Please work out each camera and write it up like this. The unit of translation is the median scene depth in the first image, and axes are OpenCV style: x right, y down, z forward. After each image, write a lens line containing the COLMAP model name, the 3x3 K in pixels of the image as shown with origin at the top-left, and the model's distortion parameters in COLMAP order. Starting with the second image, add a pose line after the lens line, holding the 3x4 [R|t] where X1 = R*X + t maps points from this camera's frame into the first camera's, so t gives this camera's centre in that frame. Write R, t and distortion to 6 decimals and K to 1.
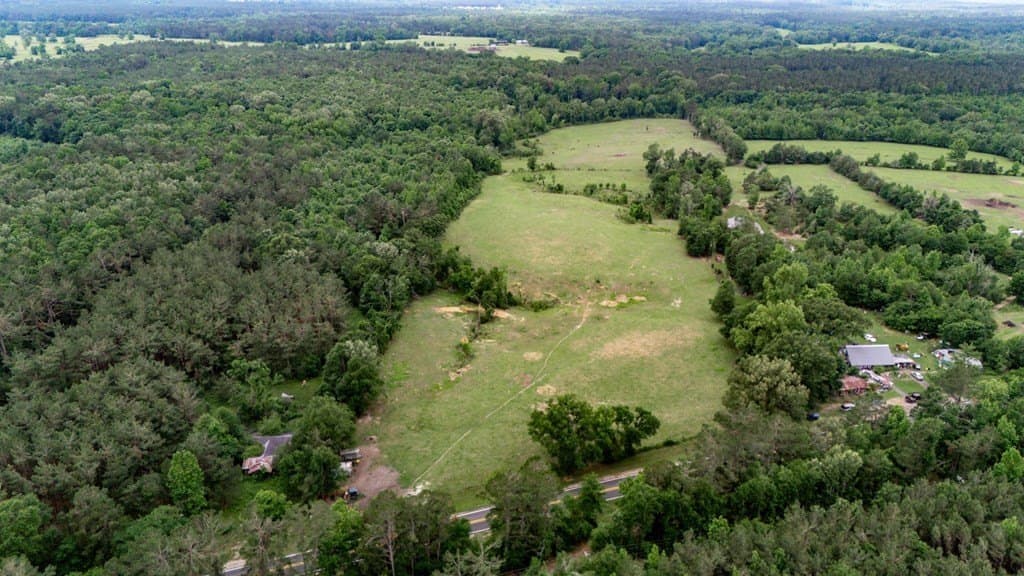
lens RADIAL K [[746.0, 0, 512.0], [0, 746.0, 288.0], [0, 0, 1]] dist [0.094556, -0.091796]
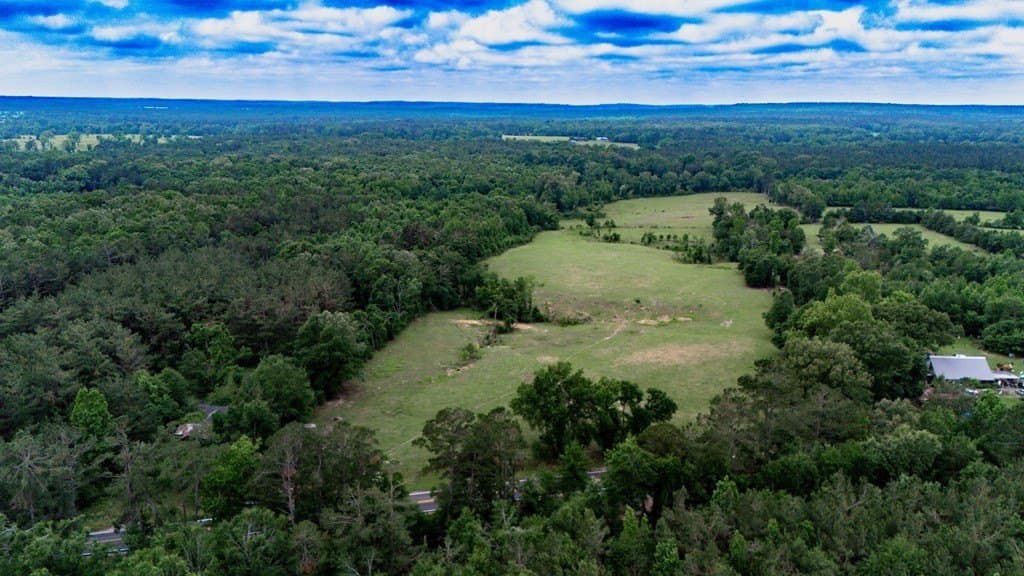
lens RADIAL K [[746.0, 0, 512.0], [0, 746.0, 288.0], [0, 0, 1]] dist [0.094556, -0.091796]
pose [[0.992940, 0.023995, -0.116169, 0.050345], [-0.040865, 0.988574, -0.145092, 0.080142], [0.111360, 0.148815, 0.982575, 0.076981]]
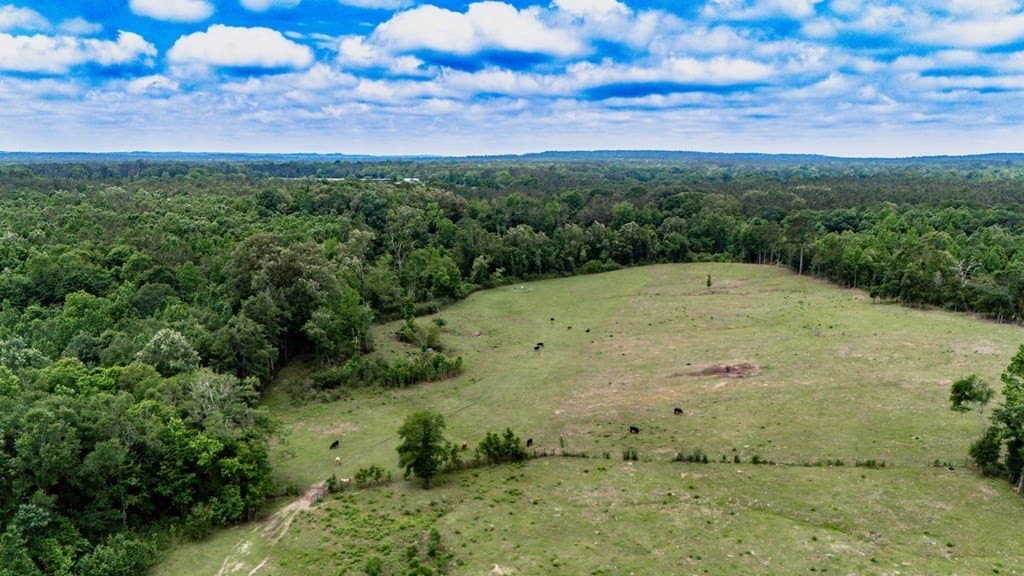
lens RADIAL K [[746.0, 0, 512.0], [0, 746.0, 288.0], [0, 0, 1]] dist [0.094556, -0.091796]
pose [[0.990555, -0.030954, 0.133573, 0.032104], [0.058827, 0.975908, -0.210101, -0.209291], [-0.123851, 0.215974, 0.968512, 0.994263]]
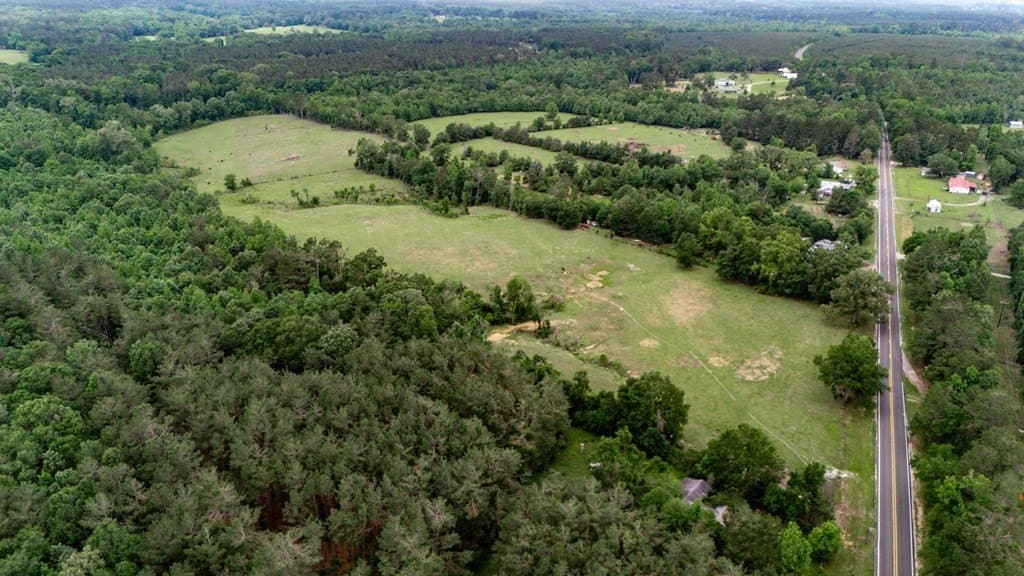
lens RADIAL K [[746.0, 0, 512.0], [0, 746.0, 288.0], [0, 0, 1]] dist [0.094556, -0.091796]
pose [[0.694645, -0.278716, 0.663163, -0.450243], [0.265546, 0.956131, 0.123693, -0.093714], [-0.668546, 0.090178, 0.738183, 0.209042]]
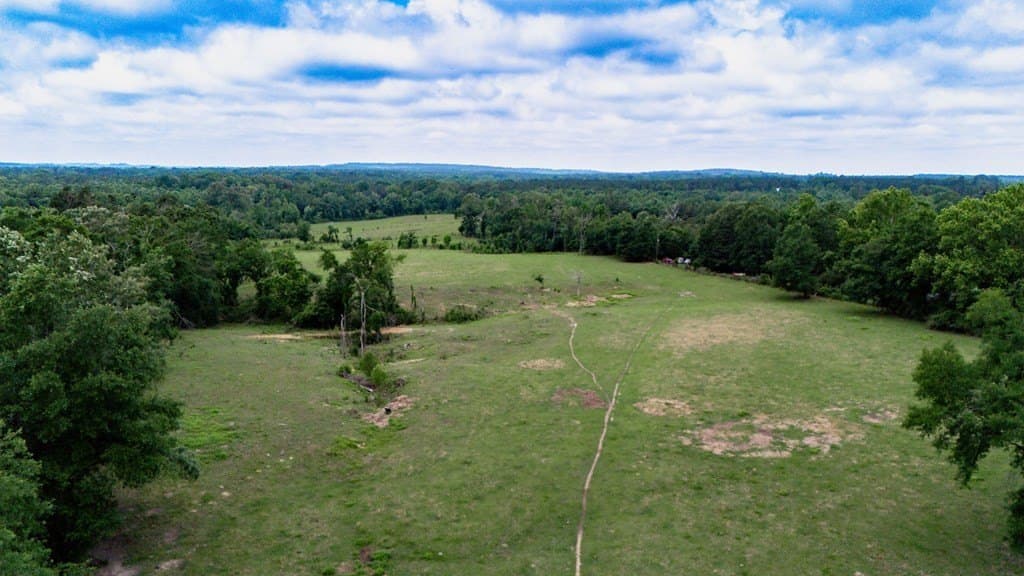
lens RADIAL K [[746.0, 0, 512.0], [0, 746.0, 288.0], [0, 0, 1]] dist [0.094556, -0.091796]
pose [[0.924161, -0.059959, 0.377268, -0.081375], [0.145209, 0.968610, -0.201765, 0.076484], [-0.353328, 0.241246, 0.903858, 0.367128]]
